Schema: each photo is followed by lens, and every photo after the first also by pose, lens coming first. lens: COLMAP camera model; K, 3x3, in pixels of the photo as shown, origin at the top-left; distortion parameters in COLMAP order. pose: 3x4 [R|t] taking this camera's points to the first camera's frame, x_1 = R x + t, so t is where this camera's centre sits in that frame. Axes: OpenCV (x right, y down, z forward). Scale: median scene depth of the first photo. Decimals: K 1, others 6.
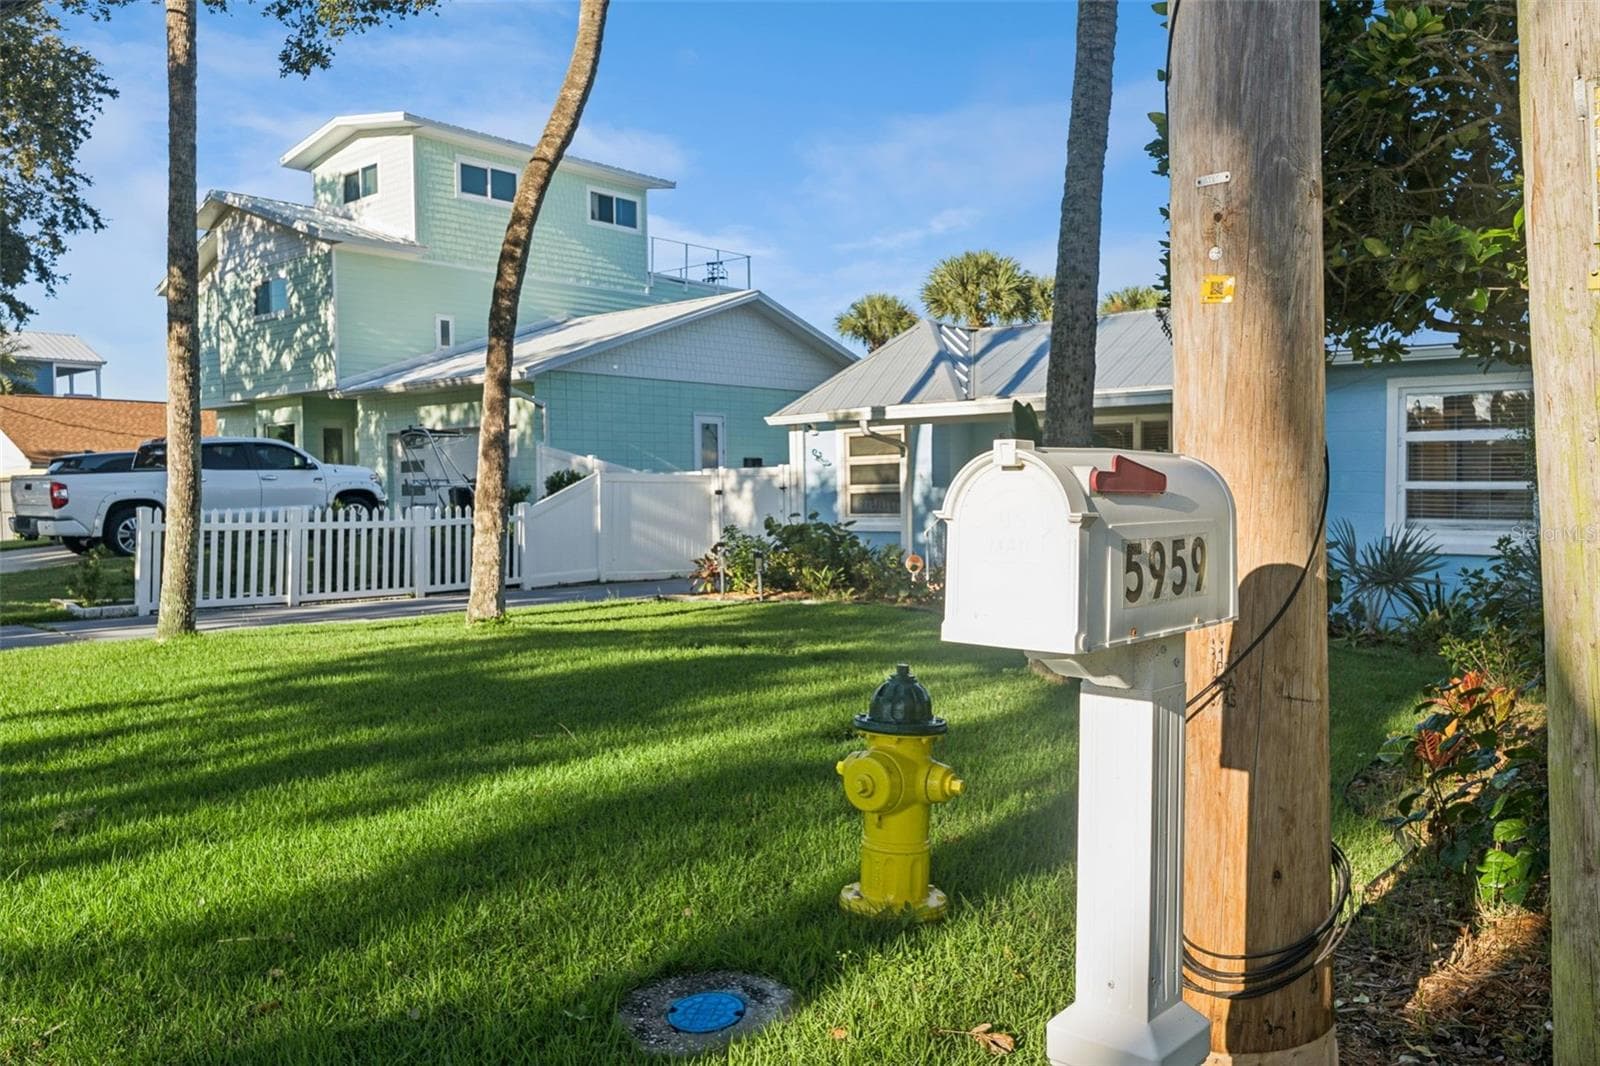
lens RADIAL K [[1222.1, 0, 824.8], [0, 1222.1, 506.0], [0, 0, 1]] dist [0.004057, -0.006922]
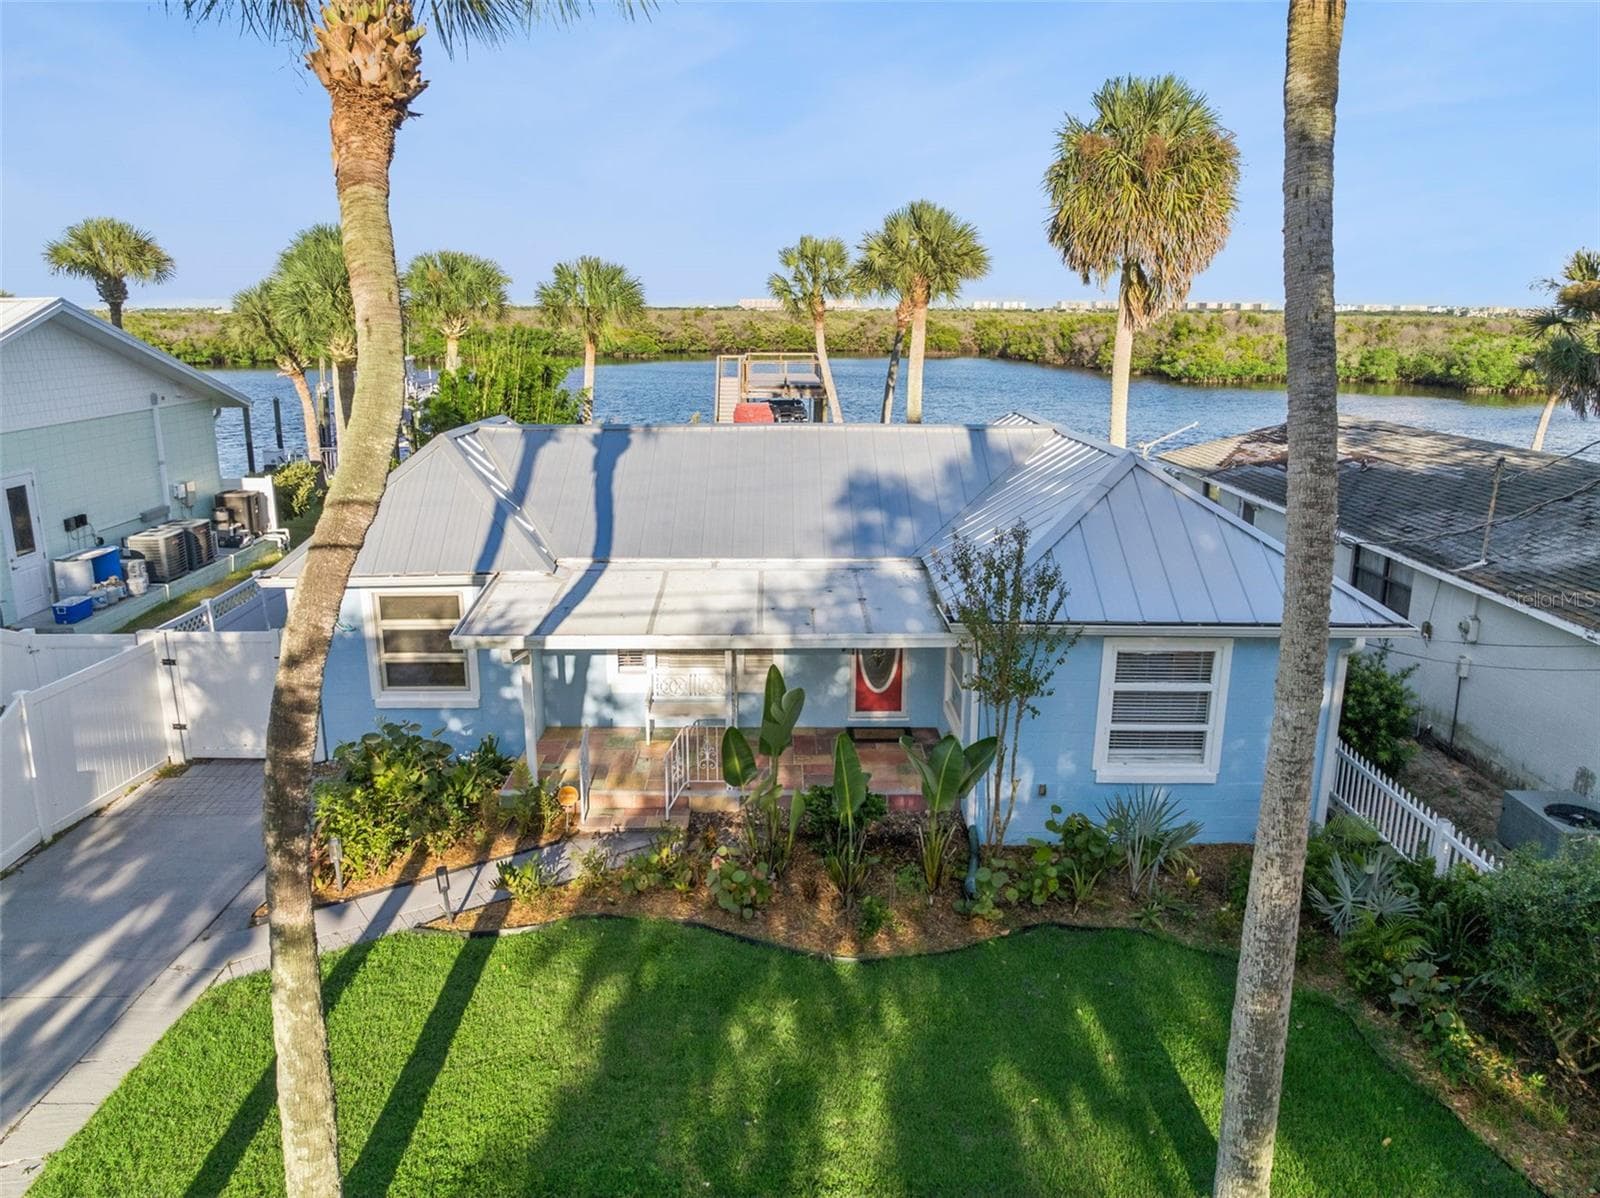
lens RADIAL K [[1135.1, 0, 796.0], [0, 1135.1, 570.7], [0, 0, 1]] dist [-0.030950, -0.017146]
pose [[0.755385, -0.144155, 0.639229, -0.251753], [-0.004798, 0.974260, 0.225378, -0.250386], [-0.655264, -0.173314, 0.735249, 0.281749]]
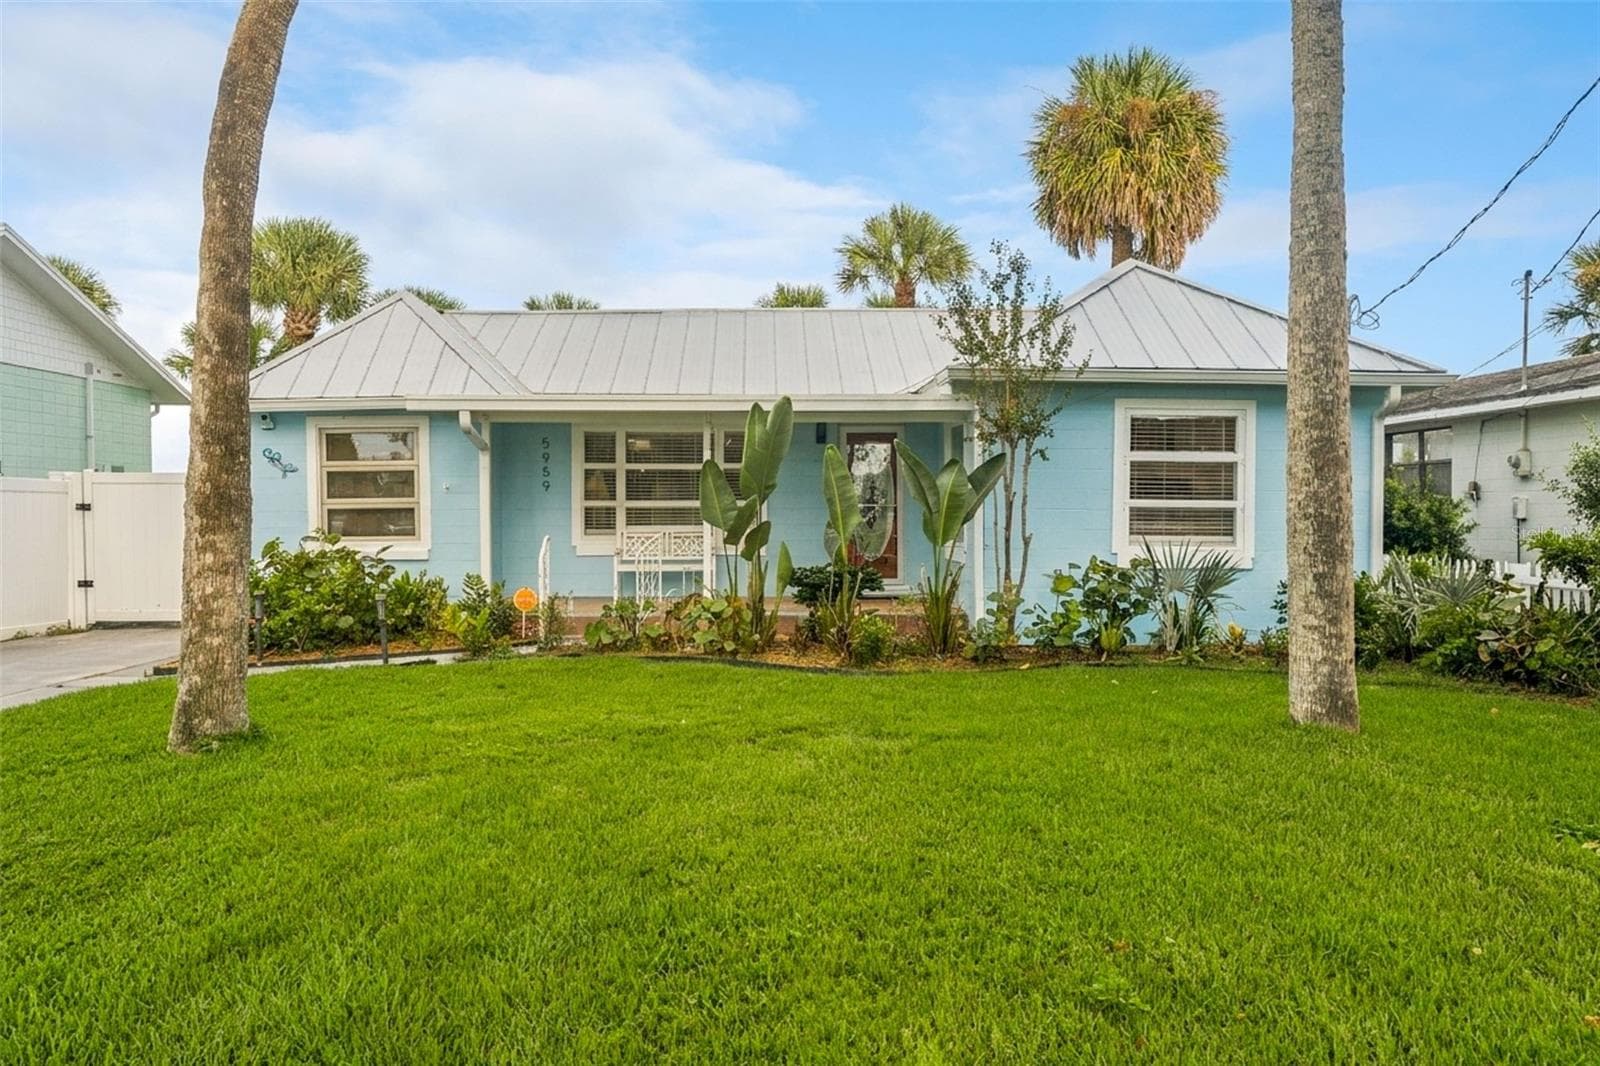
lens RADIAL K [[1222.1, 0, 787.0], [0, 1222.1, 534.0], [0, 0, 1]] dist [0.004057, -0.006922]
pose [[0.750316, -0.006505, 0.661047, -0.266756], [0.005106, 0.999979, 0.004045, 0.001992], [-0.661059, 0.000340, 0.750334, 0.266225]]
